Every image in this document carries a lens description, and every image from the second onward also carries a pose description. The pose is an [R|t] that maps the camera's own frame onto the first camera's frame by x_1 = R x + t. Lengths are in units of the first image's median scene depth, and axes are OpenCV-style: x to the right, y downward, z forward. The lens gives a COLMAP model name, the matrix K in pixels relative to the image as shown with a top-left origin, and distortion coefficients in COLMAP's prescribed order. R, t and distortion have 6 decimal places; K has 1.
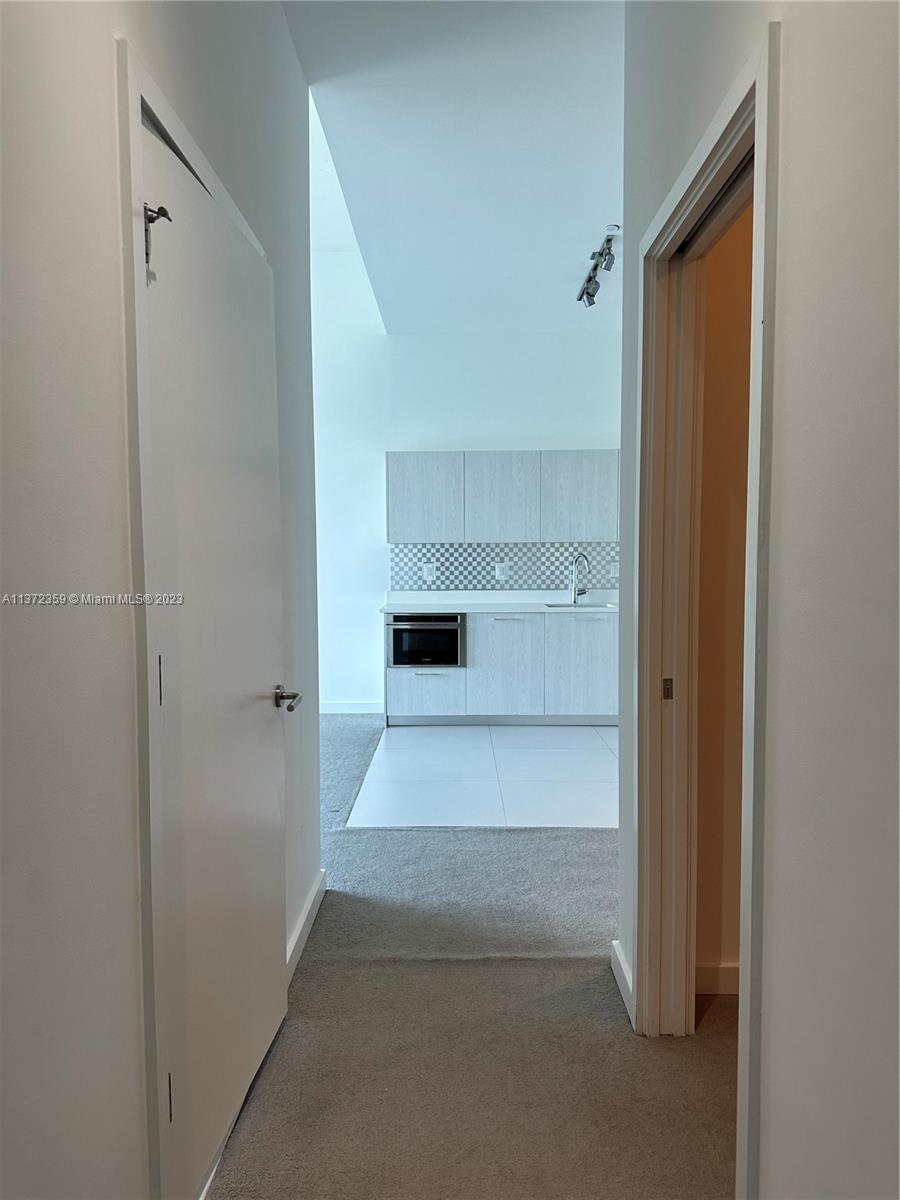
lens RADIAL K [[848.4, 0, 451.1], [0, 848.4, 603.8], [0, 0, 1]] dist [0.054323, -0.053356]
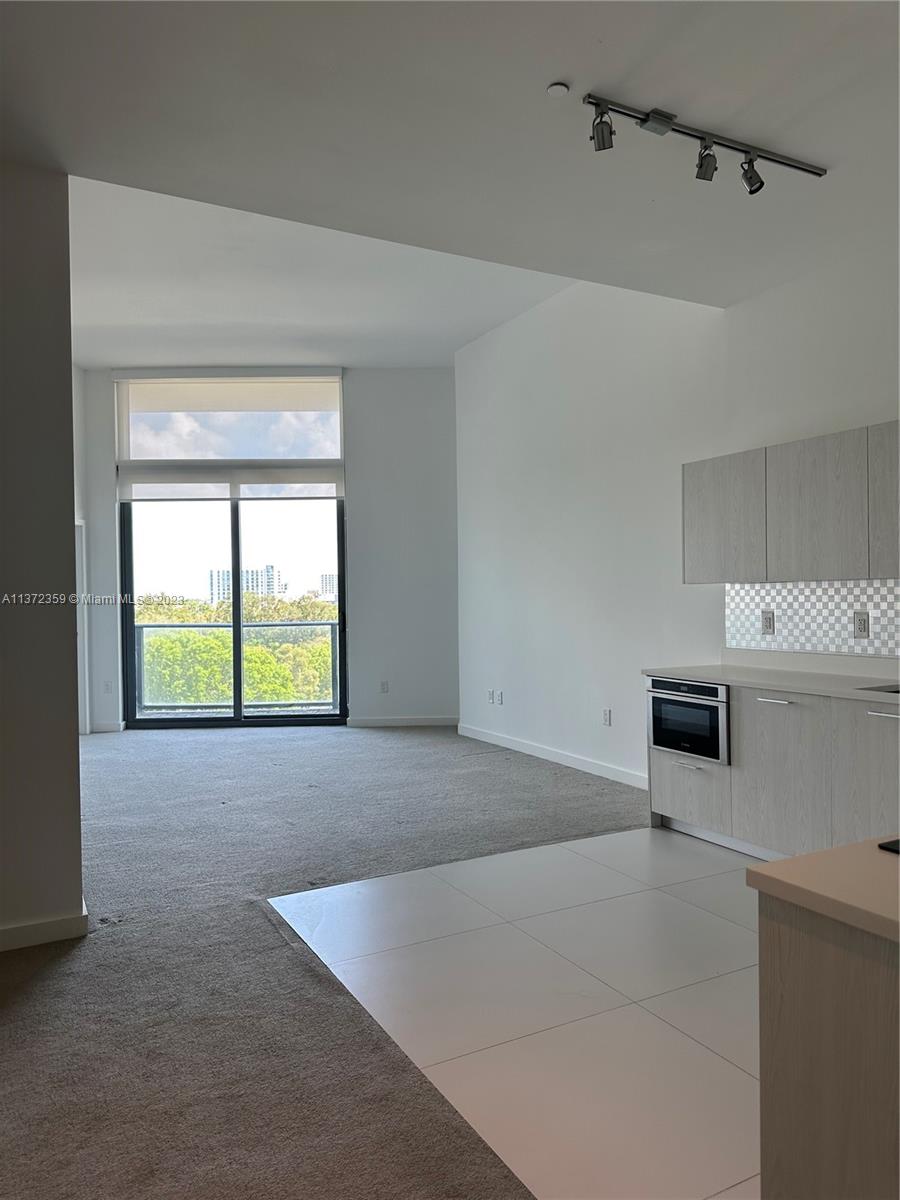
lens RADIAL K [[848.4, 0, 453.9], [0, 848.4, 593.7], [0, 0, 1]] dist [0.054323, -0.053356]
pose [[0.461813, -0.004883, -0.886964, 0.520445], [-0.044340, 0.998607, -0.028584, -0.032834], [0.885868, 0.052528, 0.460954, 0.483868]]
